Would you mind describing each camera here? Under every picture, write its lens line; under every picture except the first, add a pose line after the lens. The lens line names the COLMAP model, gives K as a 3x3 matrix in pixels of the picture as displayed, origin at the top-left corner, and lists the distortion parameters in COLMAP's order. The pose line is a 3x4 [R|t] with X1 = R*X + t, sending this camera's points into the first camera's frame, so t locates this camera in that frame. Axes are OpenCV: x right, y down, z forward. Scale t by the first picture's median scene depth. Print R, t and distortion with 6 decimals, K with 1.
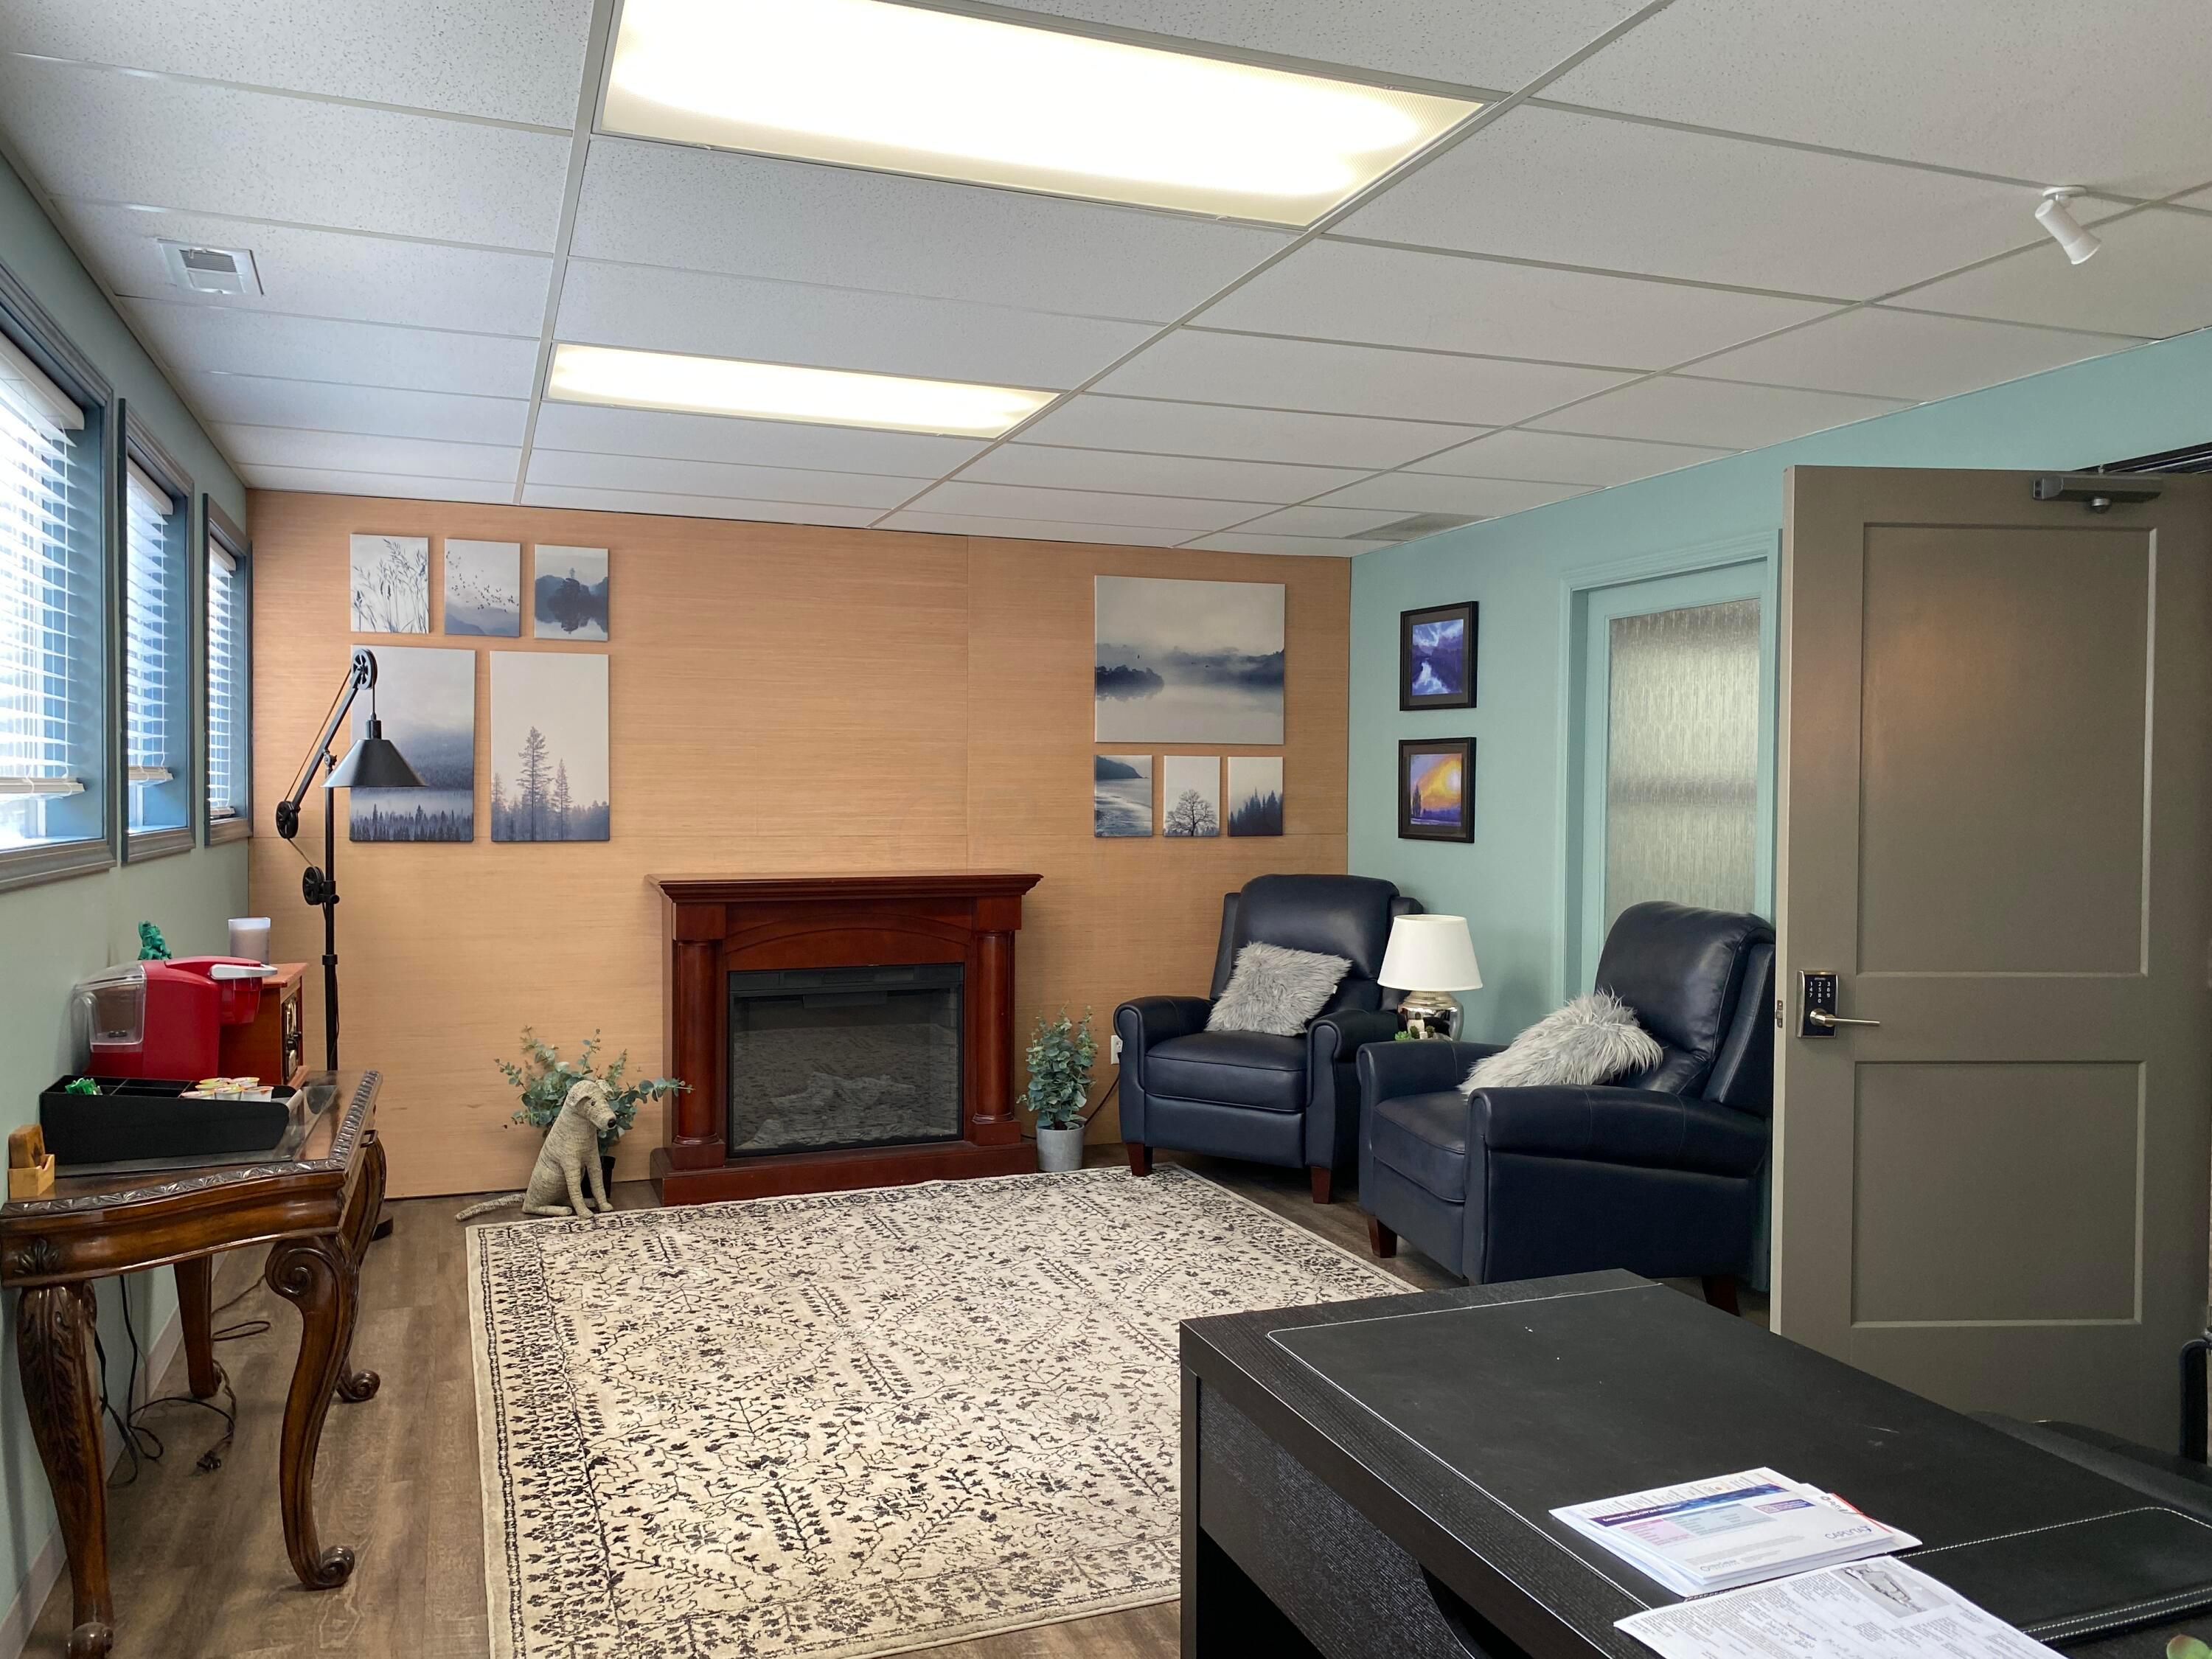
lens RADIAL K [[1693.6, 0, 1087.5], [0, 1693.6, 832.7], [0, 0, 1]] dist [0.135413, -0.188116]
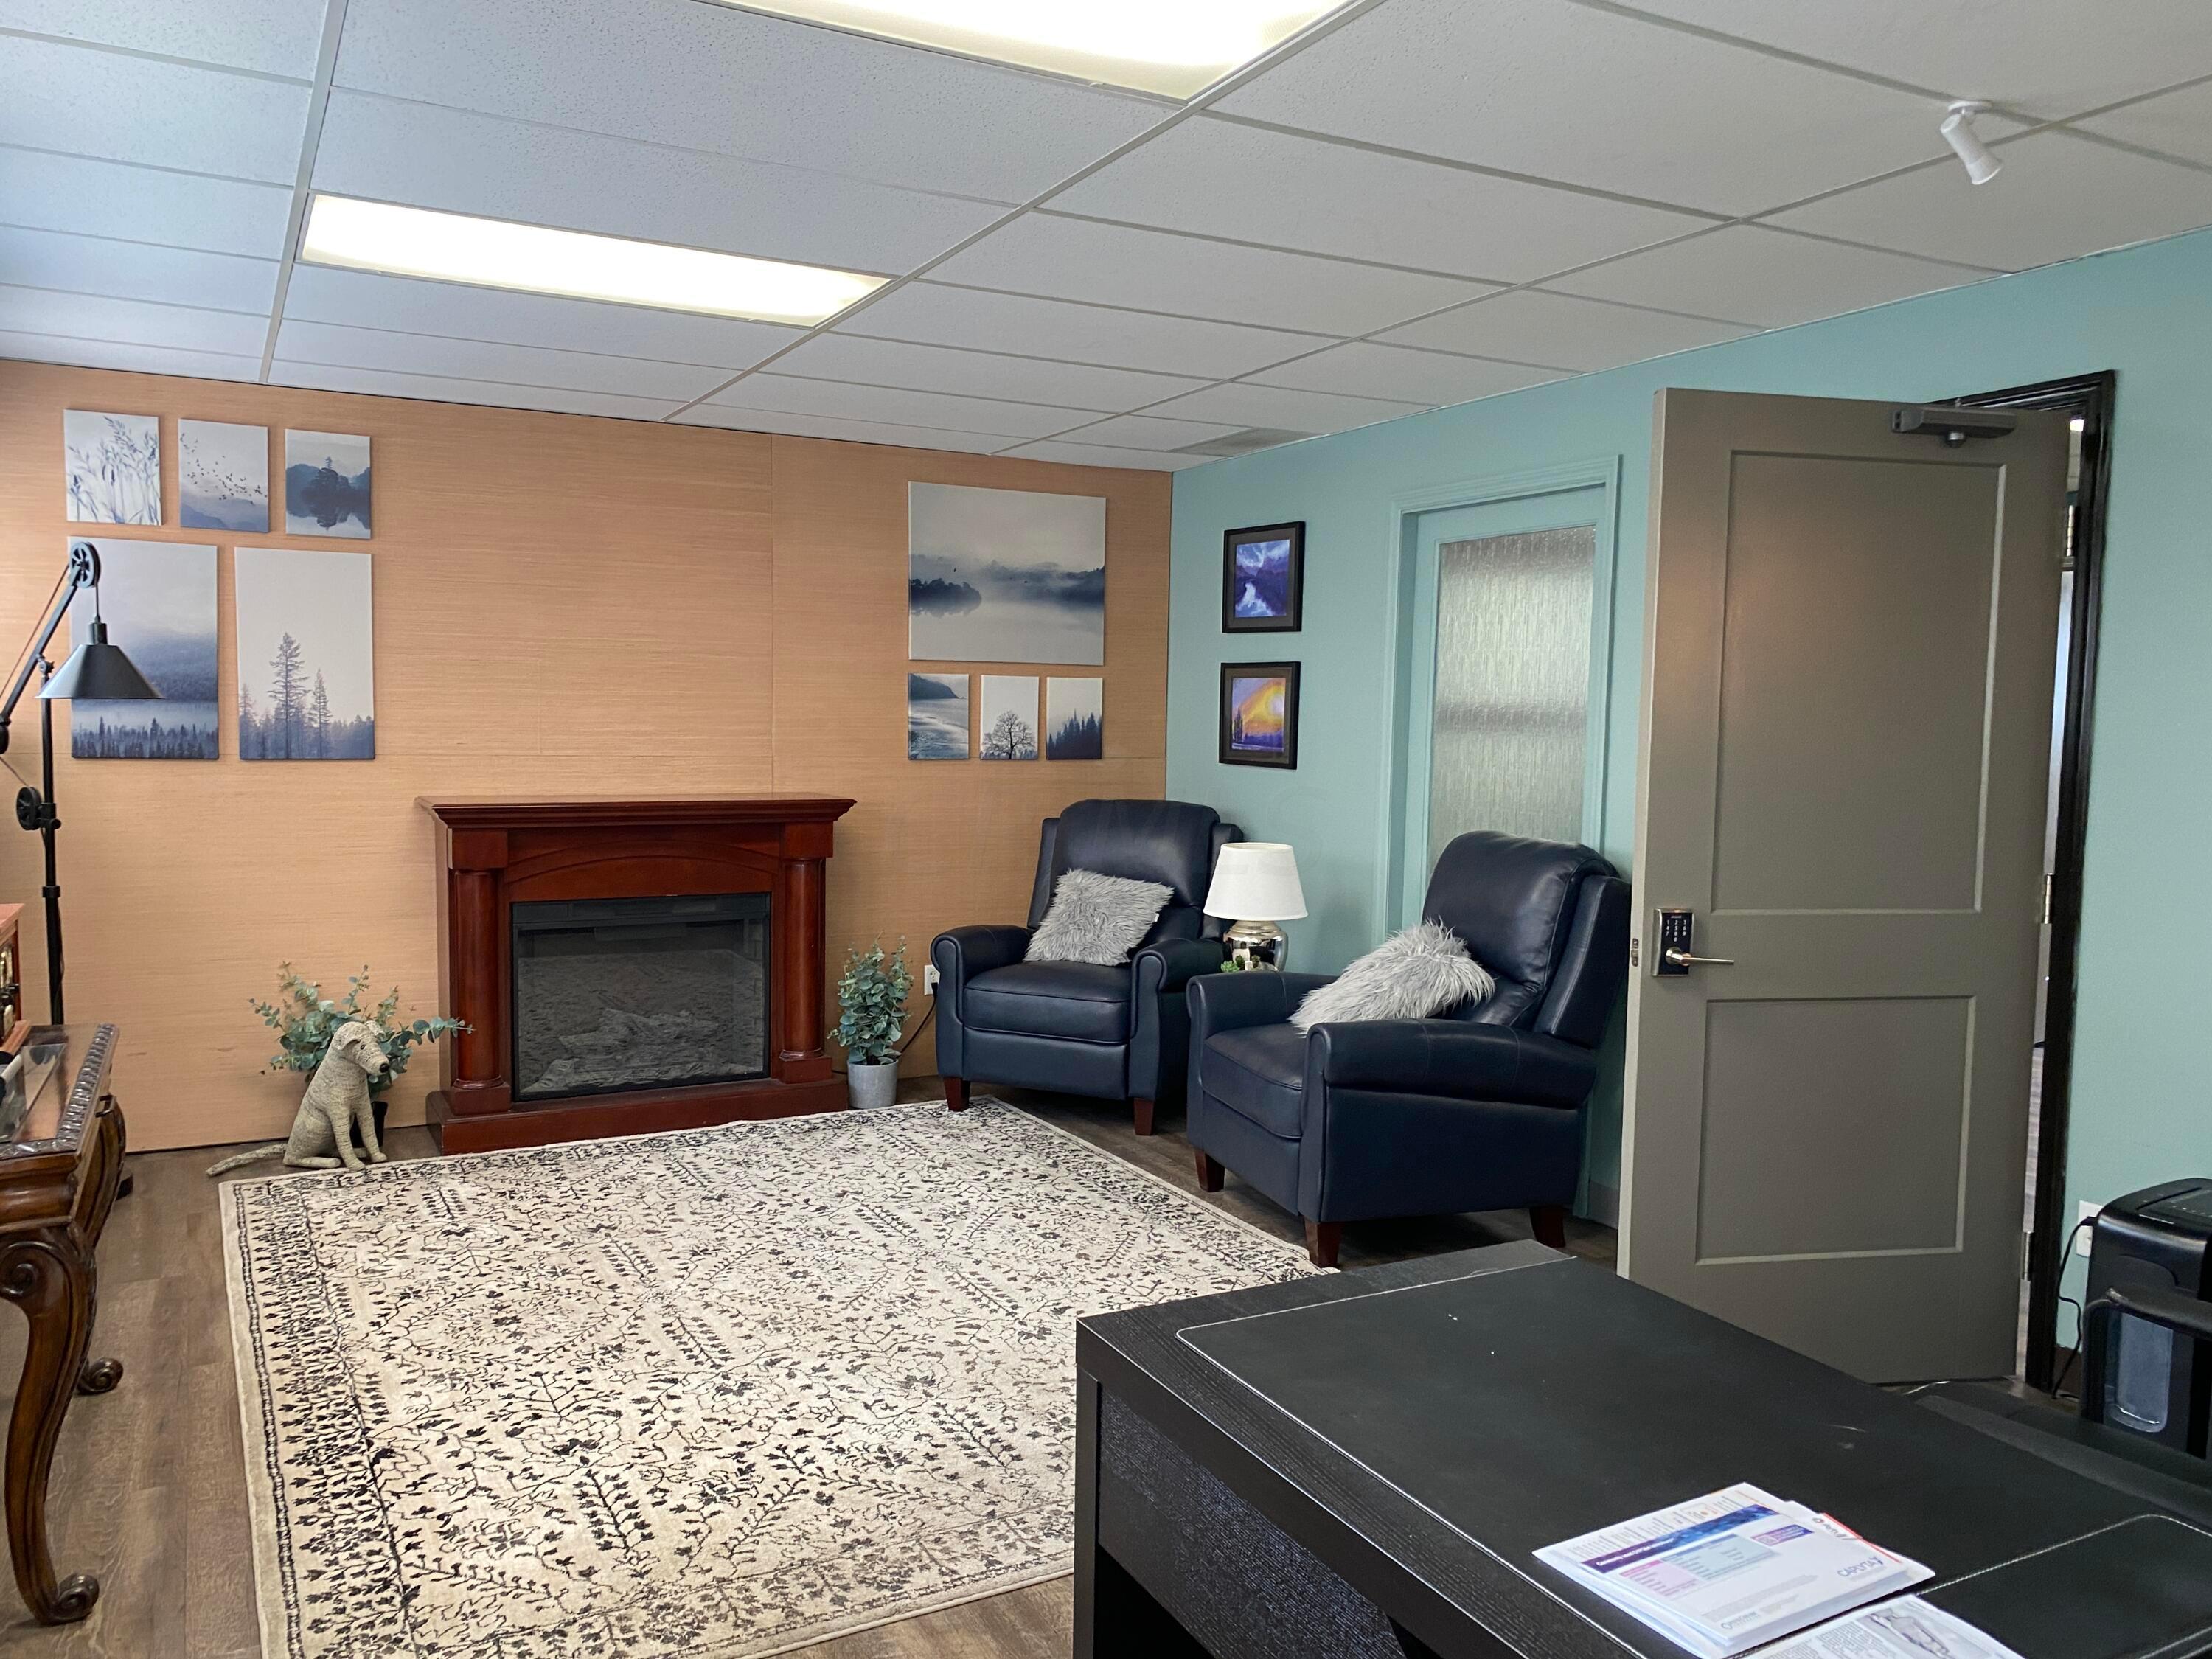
lens RADIAL K [[1686.8, 0, 1085.2], [0, 1686.8, 830.7], [0, 0, 1]] dist [0.086793, -0.103055]
pose [[0.991876, 0.002509, 0.127180, -0.022545], [-0.008808, 0.998761, 0.048984, -0.005962], [-0.126900, -0.049707, 0.990669, 0.054010]]
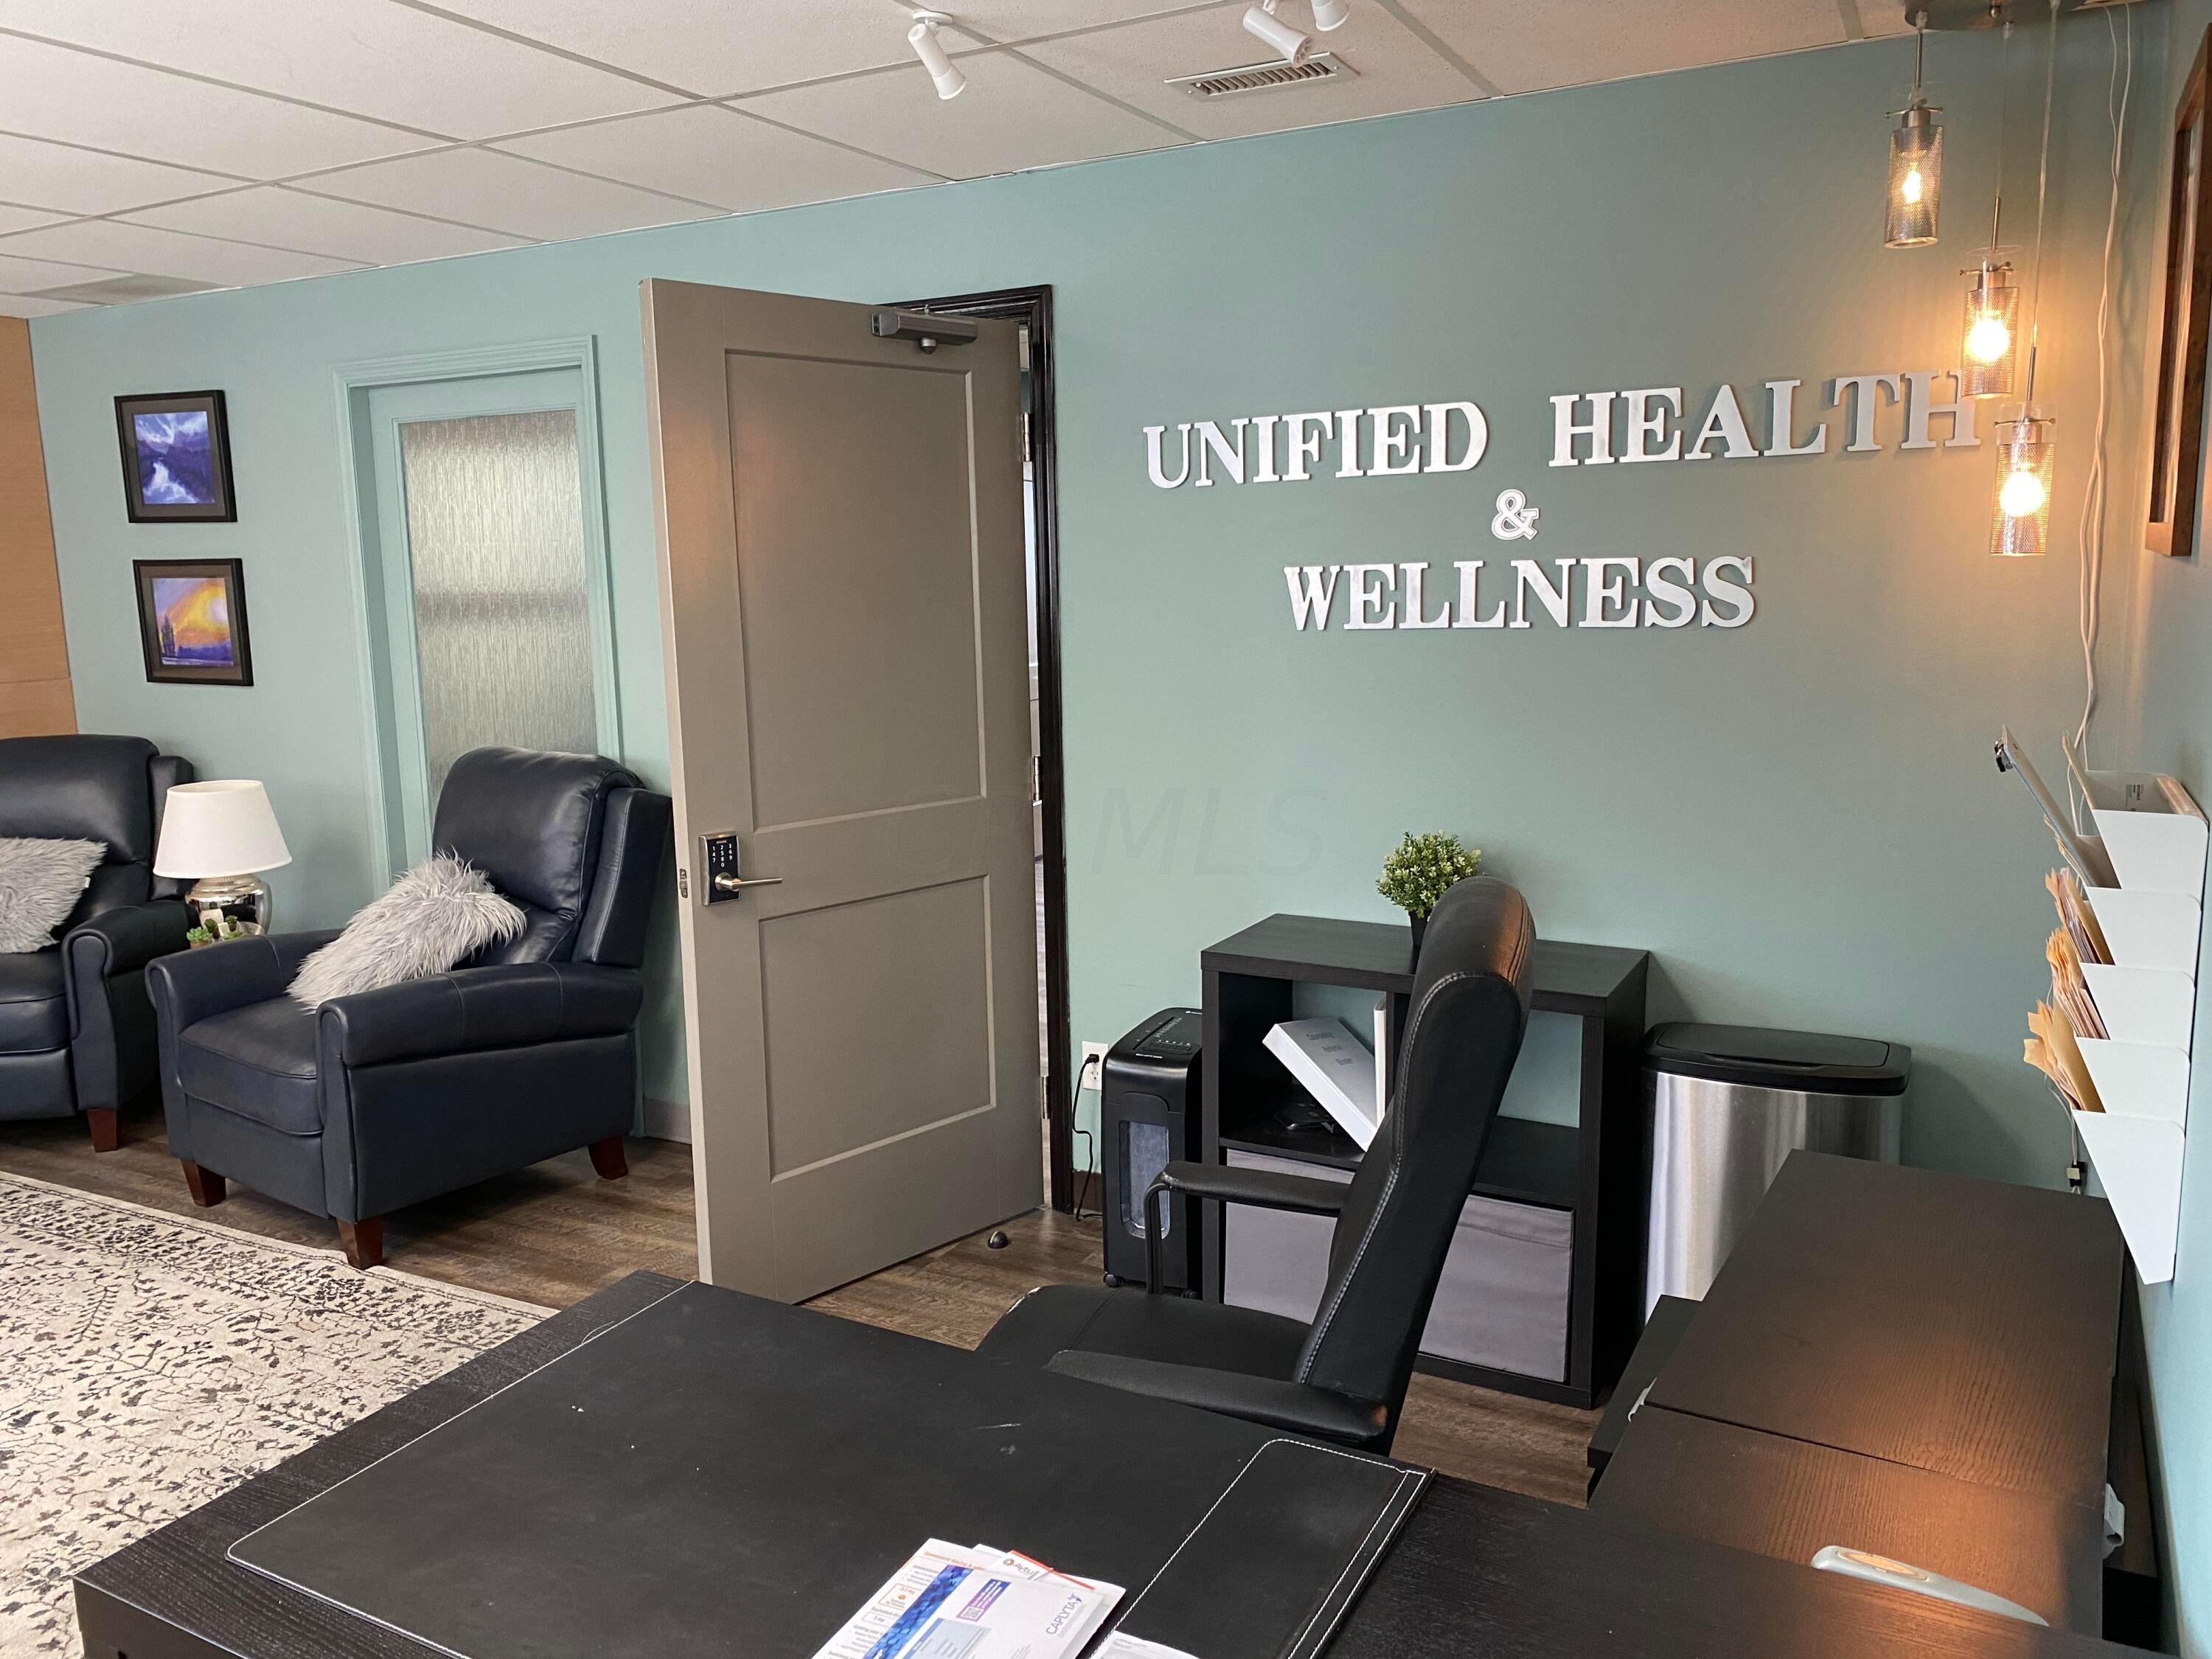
lens RADIAL K [[1708.0, 0, 1095.5], [0, 1708.0, 831.7], [0, 0, 1]] dist [0.026229, -0.020754]
pose [[0.753926, -0.127032, 0.644561, -0.016664], [0.043178, 0.988587, 0.144330, -0.031862], [-0.655539, -0.080983, 0.750807, 0.106873]]
